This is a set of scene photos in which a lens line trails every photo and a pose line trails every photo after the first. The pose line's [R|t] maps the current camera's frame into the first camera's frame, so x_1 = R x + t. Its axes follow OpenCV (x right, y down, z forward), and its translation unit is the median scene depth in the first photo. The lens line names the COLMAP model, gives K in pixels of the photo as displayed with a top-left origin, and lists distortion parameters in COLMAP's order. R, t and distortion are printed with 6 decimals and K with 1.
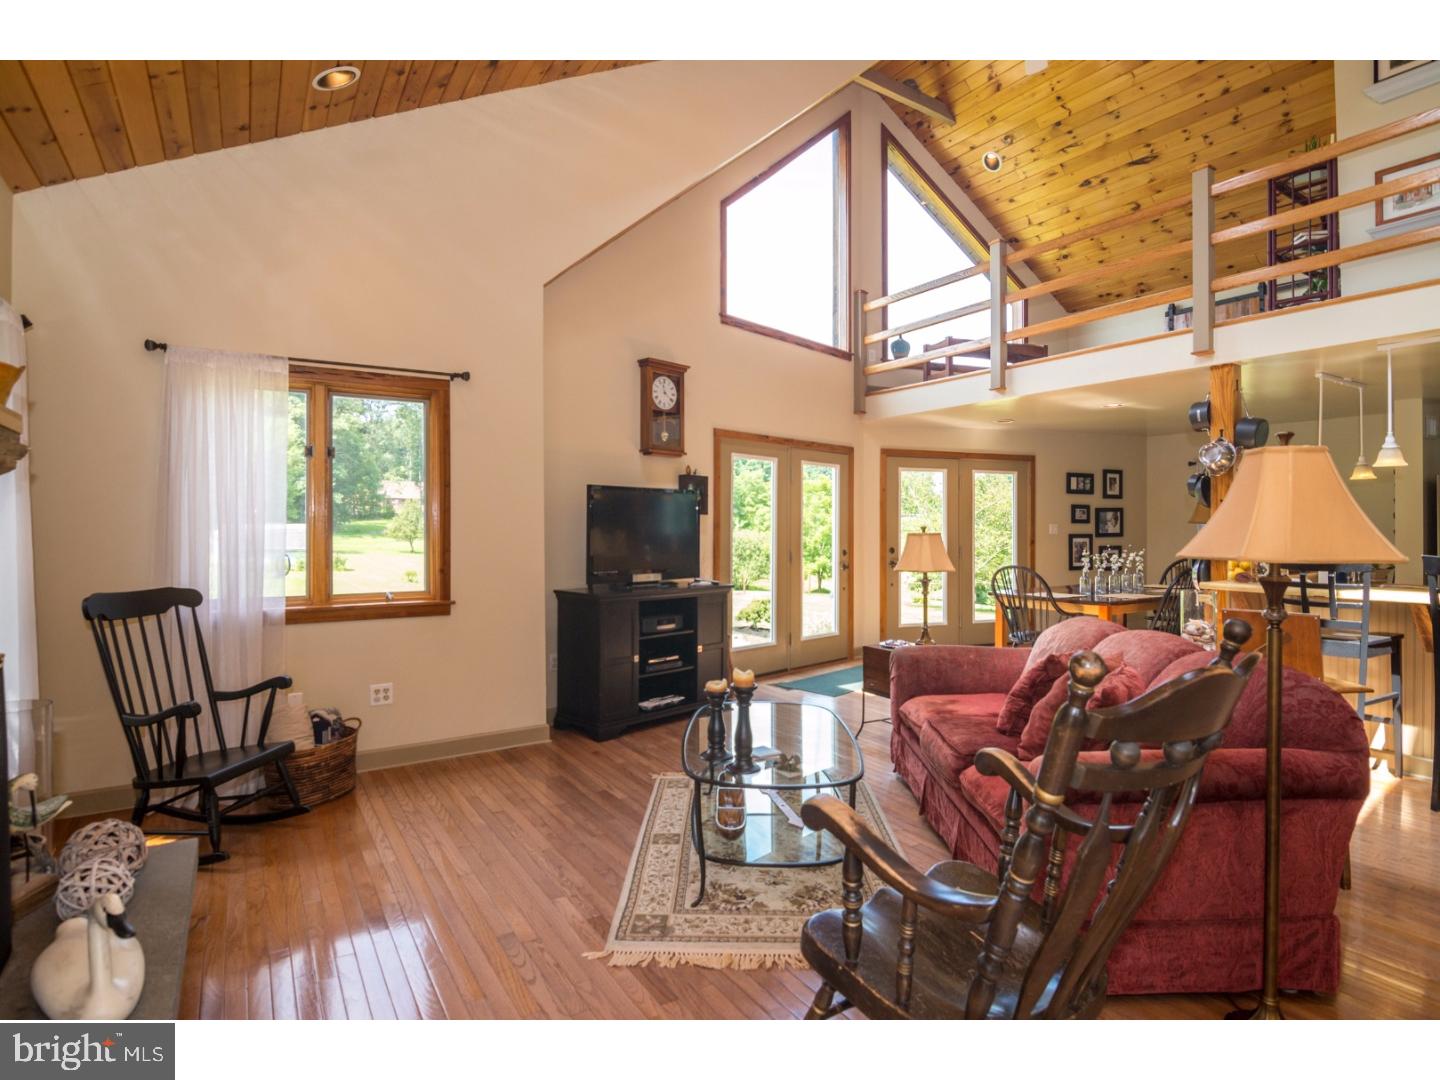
lens RADIAL K [[755.4, 0, 718.5], [0, 755.4, 528.9], [0, 0, 1]] dist [-0.021652, -0.003201]
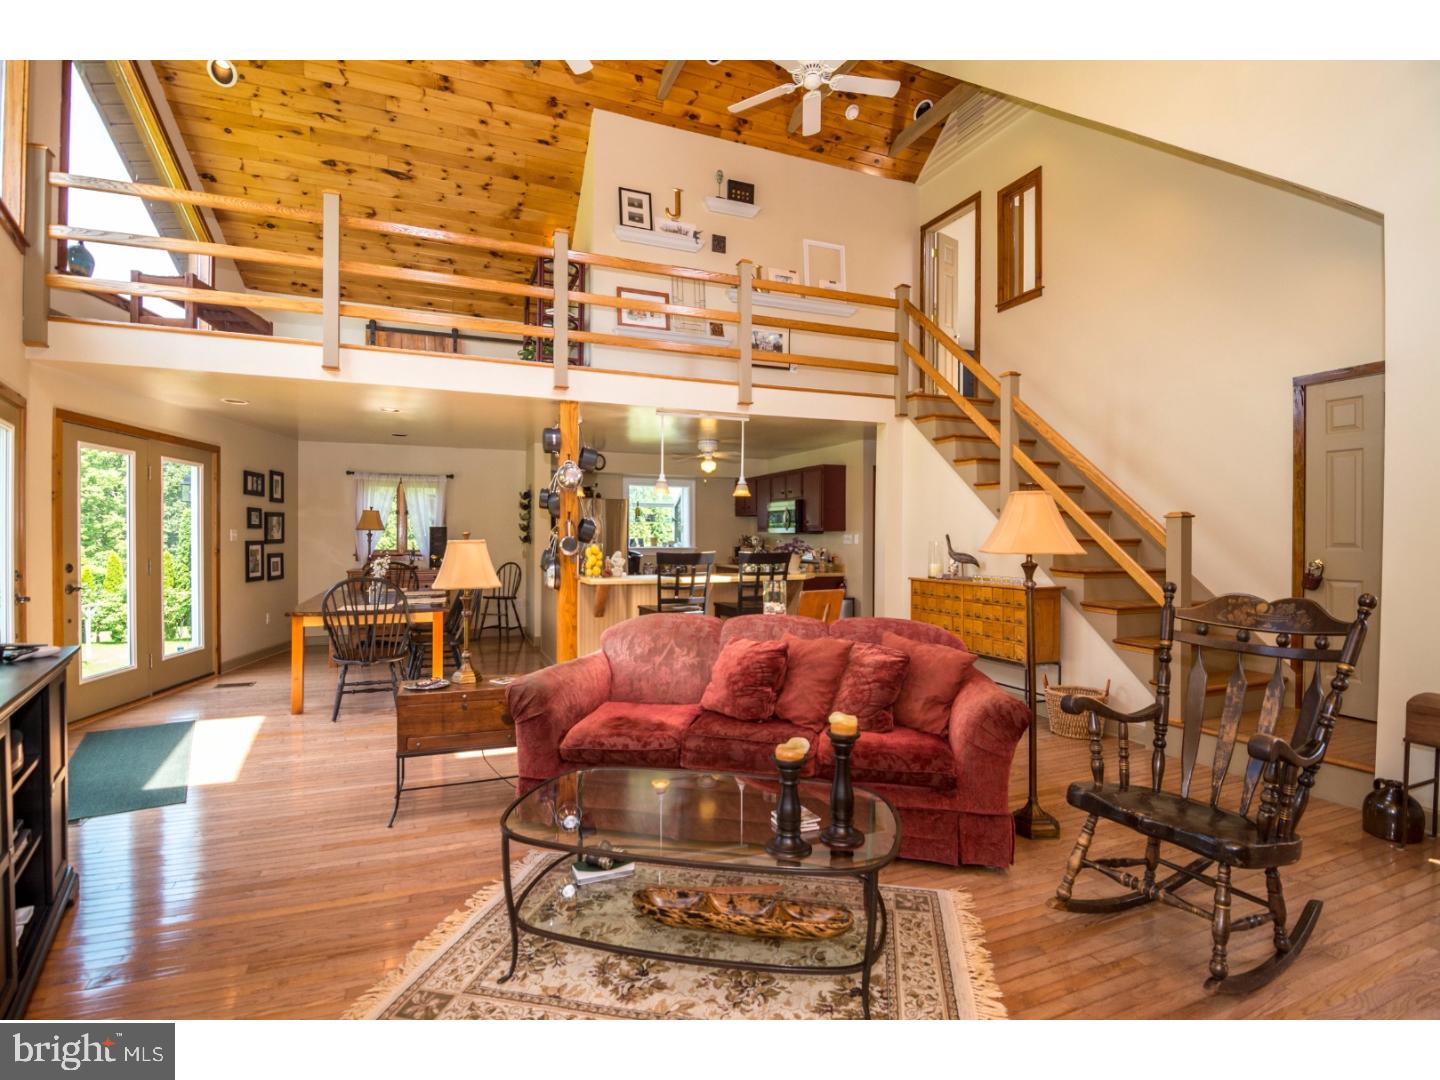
lens RADIAL K [[691.6, 0, 720.4], [0, 691.6, 543.3], [0, 0, 1]] dist [-0.018854, -0.002214]
pose [[0.177354, -0.010864, 0.984087, -0.242724], [-0.002805, 0.999929, 0.011545, -0.000896], [-0.984143, -0.004808, 0.177311, 0.342150]]
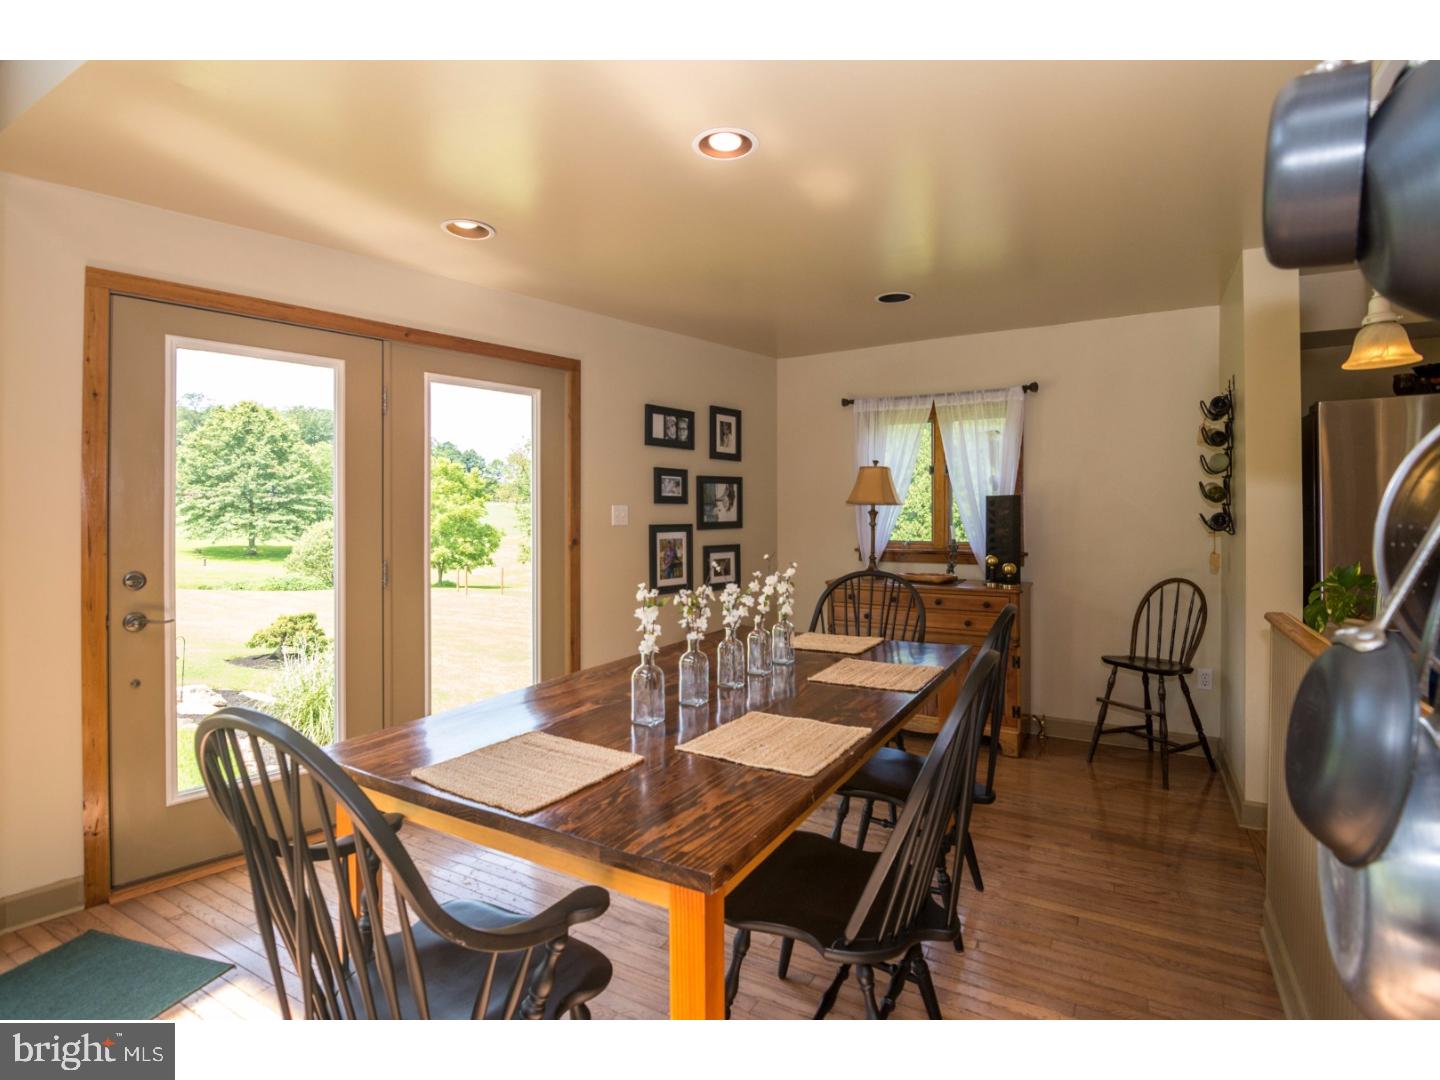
lens RADIAL K [[703.3, 0, 721.4], [0, 703.3, 514.5], [0, 0, 1]] dist [-0.018353, -0.001004]
pose [[0.888895, -0.003147, 0.458100, 0.316883], [0.004205, 0.999990, -0.001289, 0.000911], [-0.458091, 0.003072, 0.888900, 0.601996]]
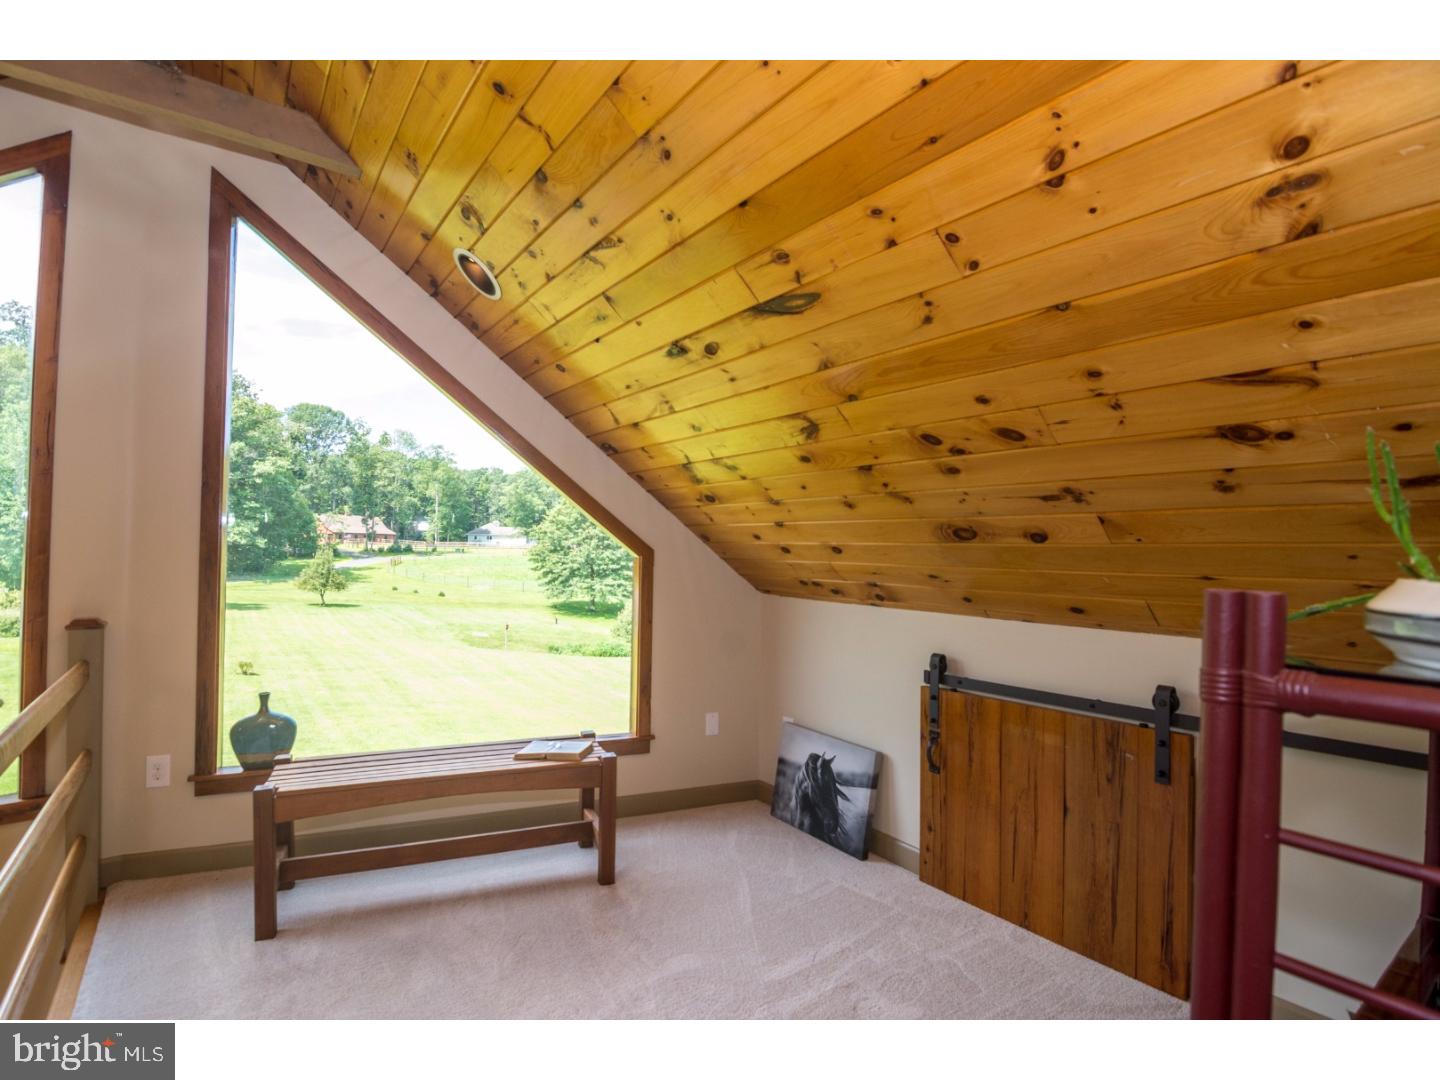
lens RADIAL K [[703.3, 0, 707.6], [0, 703.3, 548.3], [0, 0, 1]] dist [-0.018353, -0.001004]
pose [[0.999347, 0.024158, 0.026855, 0.461444], [-0.023929, 0.999675, -0.008803, -0.338989], [-0.027059, 0.008154, 0.999601, 0.620116]]
